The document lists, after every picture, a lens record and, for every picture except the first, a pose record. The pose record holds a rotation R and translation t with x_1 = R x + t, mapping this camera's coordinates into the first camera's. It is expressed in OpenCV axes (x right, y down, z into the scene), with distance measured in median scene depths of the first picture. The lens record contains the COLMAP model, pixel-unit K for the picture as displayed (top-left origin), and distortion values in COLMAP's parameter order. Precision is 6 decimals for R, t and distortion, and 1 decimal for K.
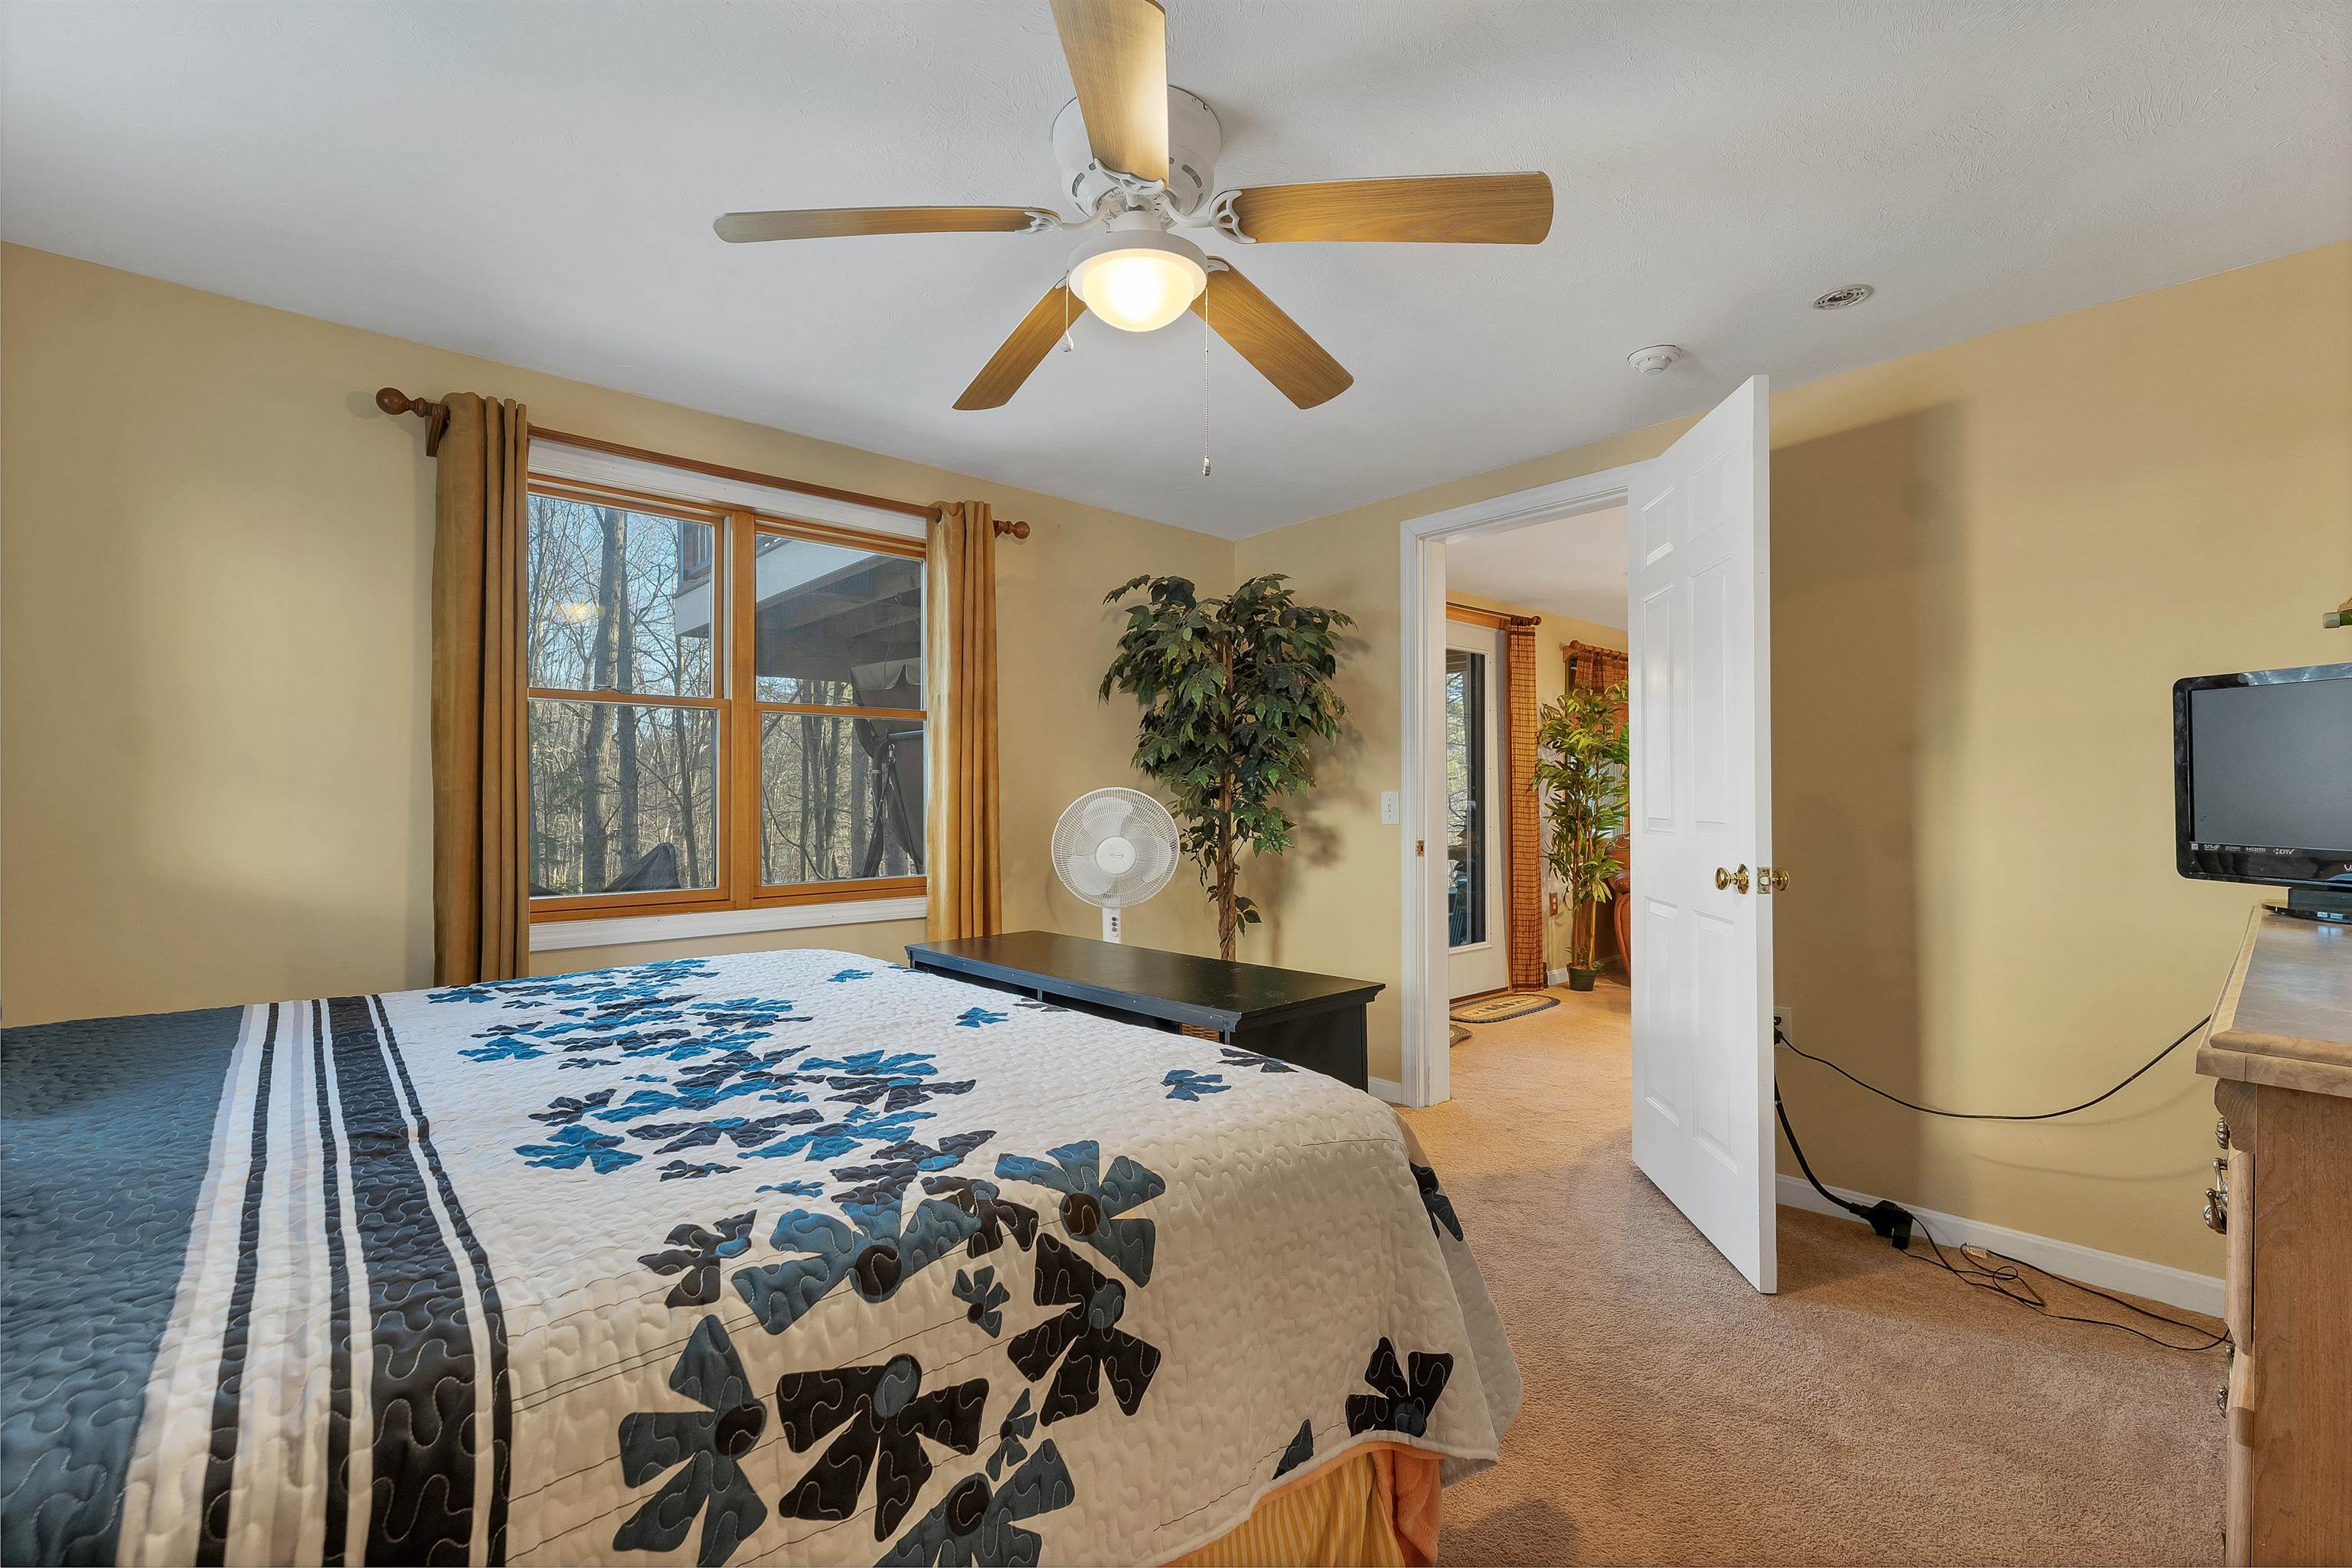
lens RADIAL K [[1000.7, 0, 1123.2], [0, 1000.7, 793.4], [0, 0, 1]] dist [-0.002959, -0.000265]
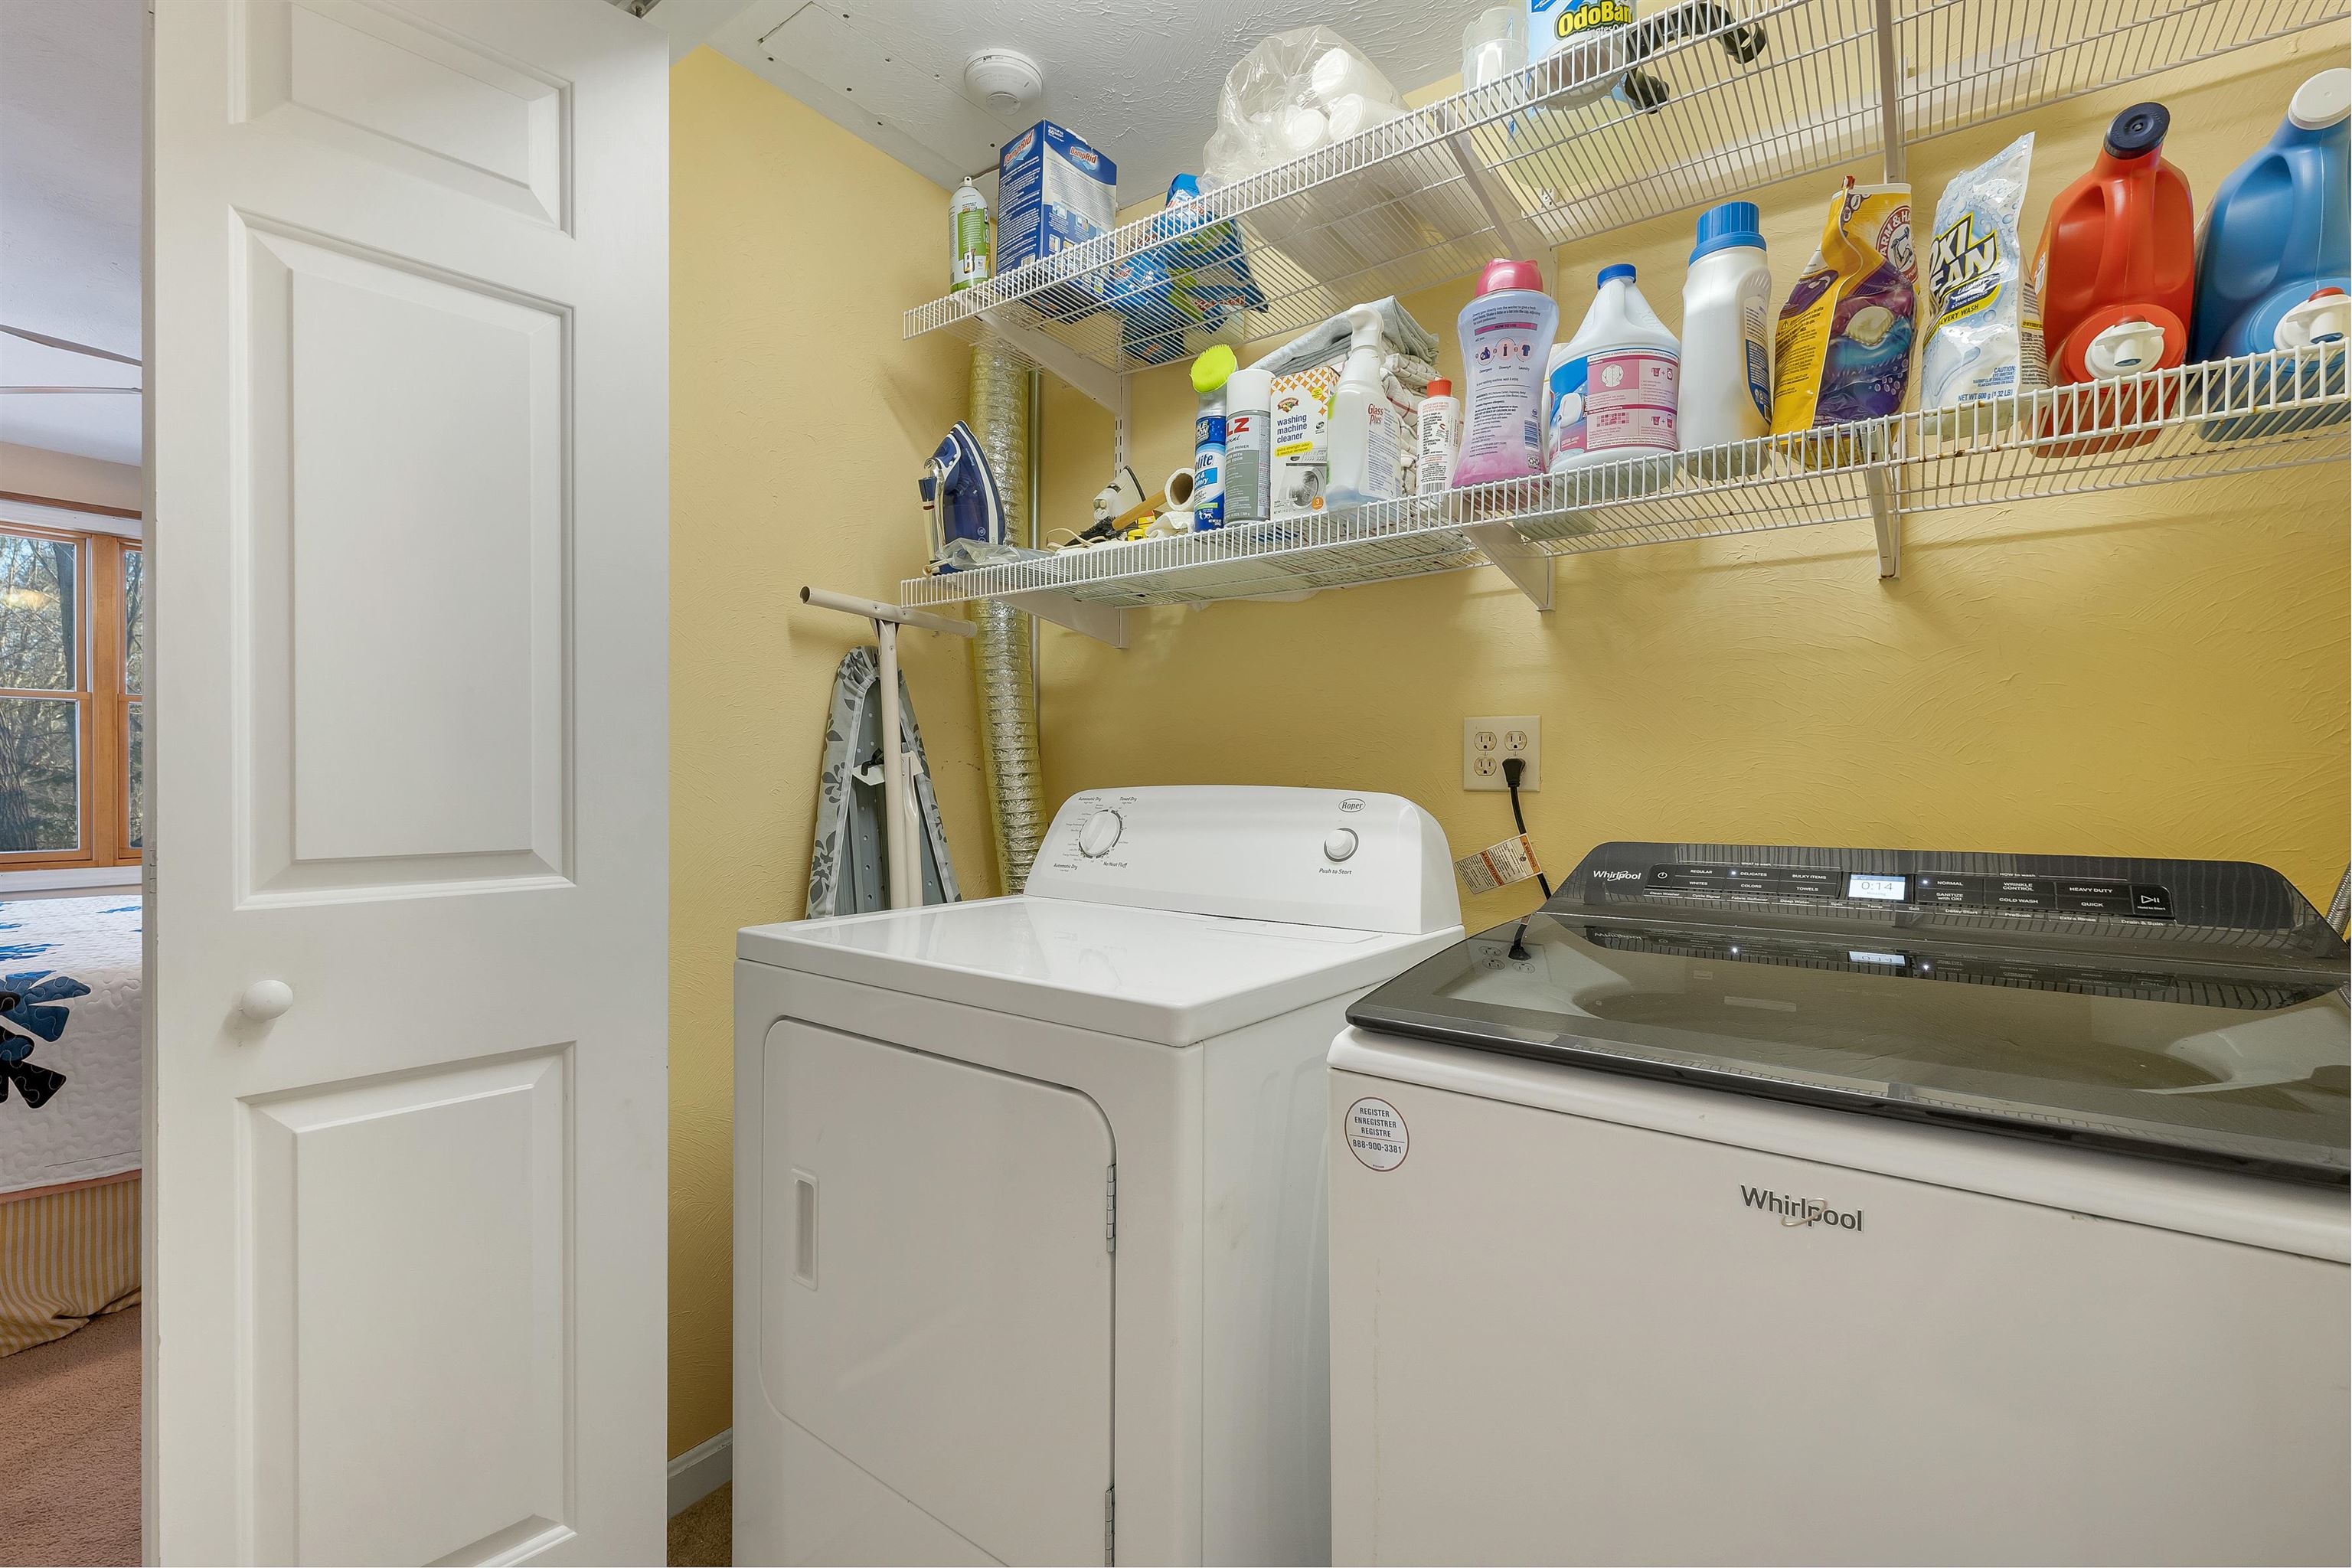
lens RADIAL K [[1000.7, 0, 1165.4], [0, 1000.7, 783.0], [0, 0, 1]] dist [-0.002959, -0.000265]
pose [[0.972498, 0.008612, 0.232752, 1.592869], [-0.011265, 0.999886, 0.010069, -0.030626], [-0.232638, -0.012414, 0.972484, -1.276194]]
